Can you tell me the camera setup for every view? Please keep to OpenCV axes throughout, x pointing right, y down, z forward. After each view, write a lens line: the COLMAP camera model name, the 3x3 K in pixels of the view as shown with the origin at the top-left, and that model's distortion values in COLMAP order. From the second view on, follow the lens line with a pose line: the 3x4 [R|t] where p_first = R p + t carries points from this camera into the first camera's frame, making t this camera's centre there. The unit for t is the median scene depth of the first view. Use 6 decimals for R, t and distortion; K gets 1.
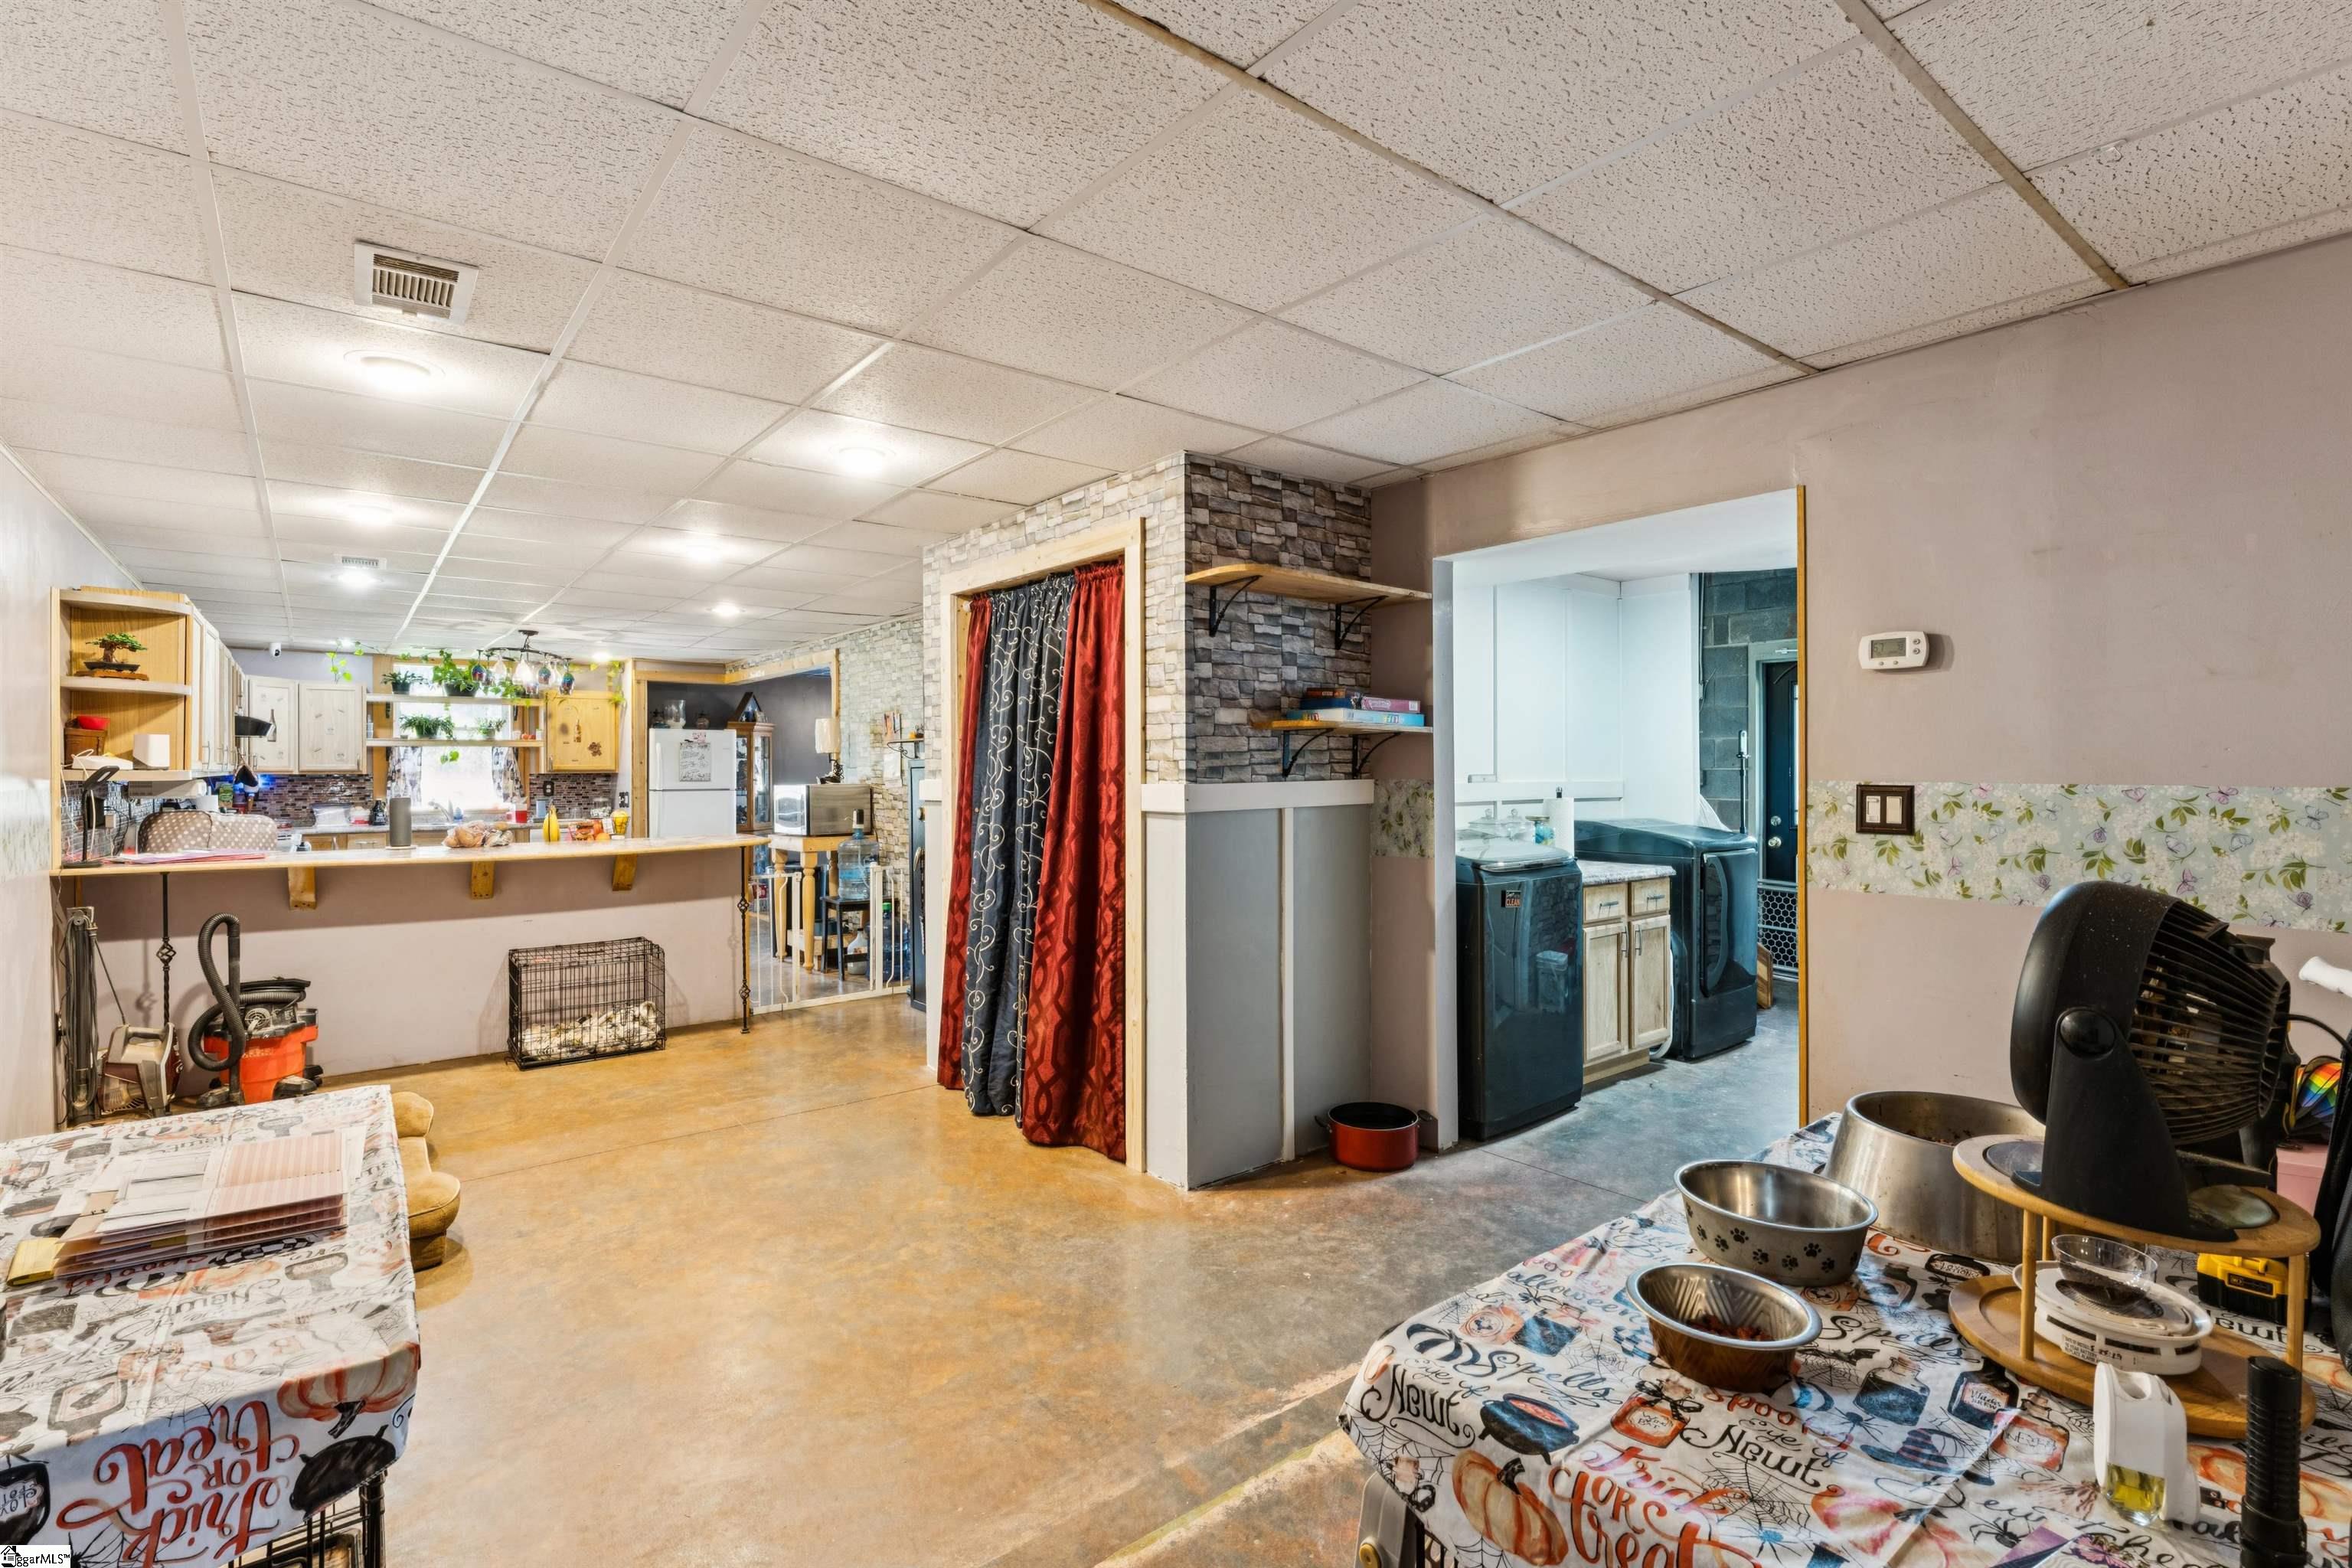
lens RADIAL K [[1076.8, 0, 1171.7], [0, 1076.8, 761.5], [0, 0, 1]] dist [0.000826, 0.000159]
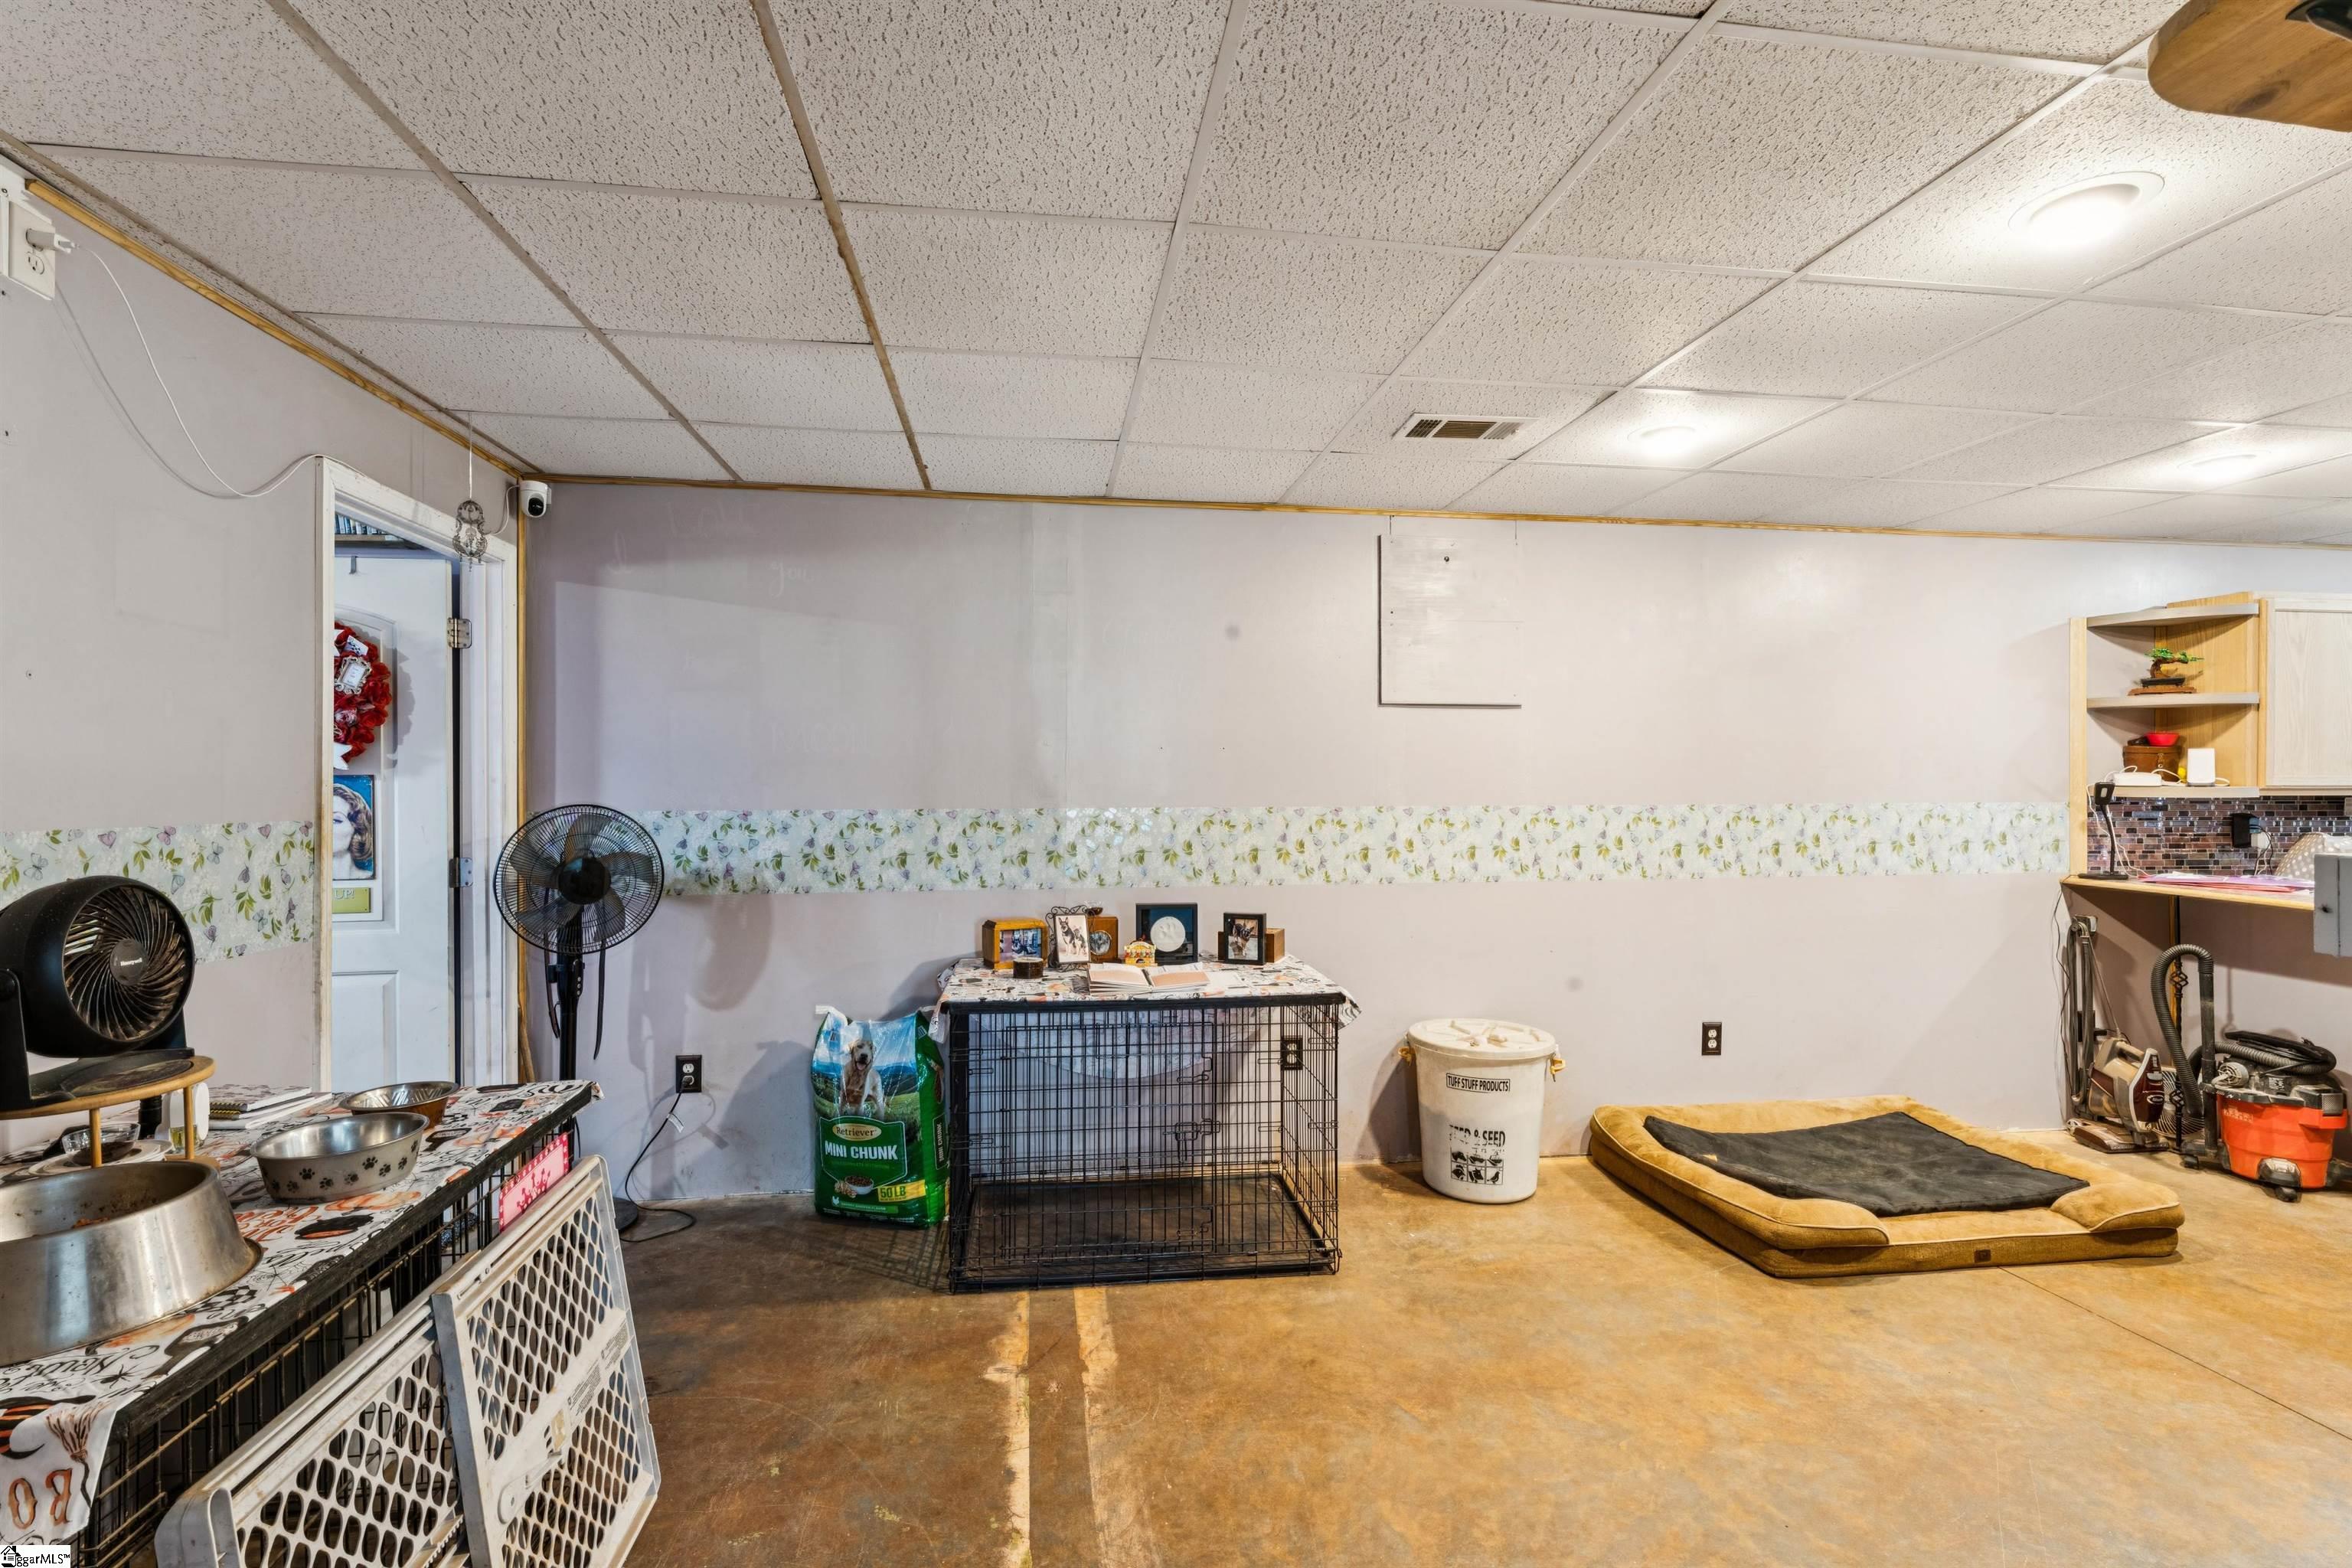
lens RADIAL K [[1079.3, 0, 1176.0], [0, 1079.3, 784.0], [0, 0, 1]] dist [-0.000343, -0.000034]
pose [[-0.502004, 0.004894, -0.864852, 0.293446], [0.005807, 0.999981, 0.002288, -0.001683], [0.864846, -0.003874, -0.502022, 0.627280]]
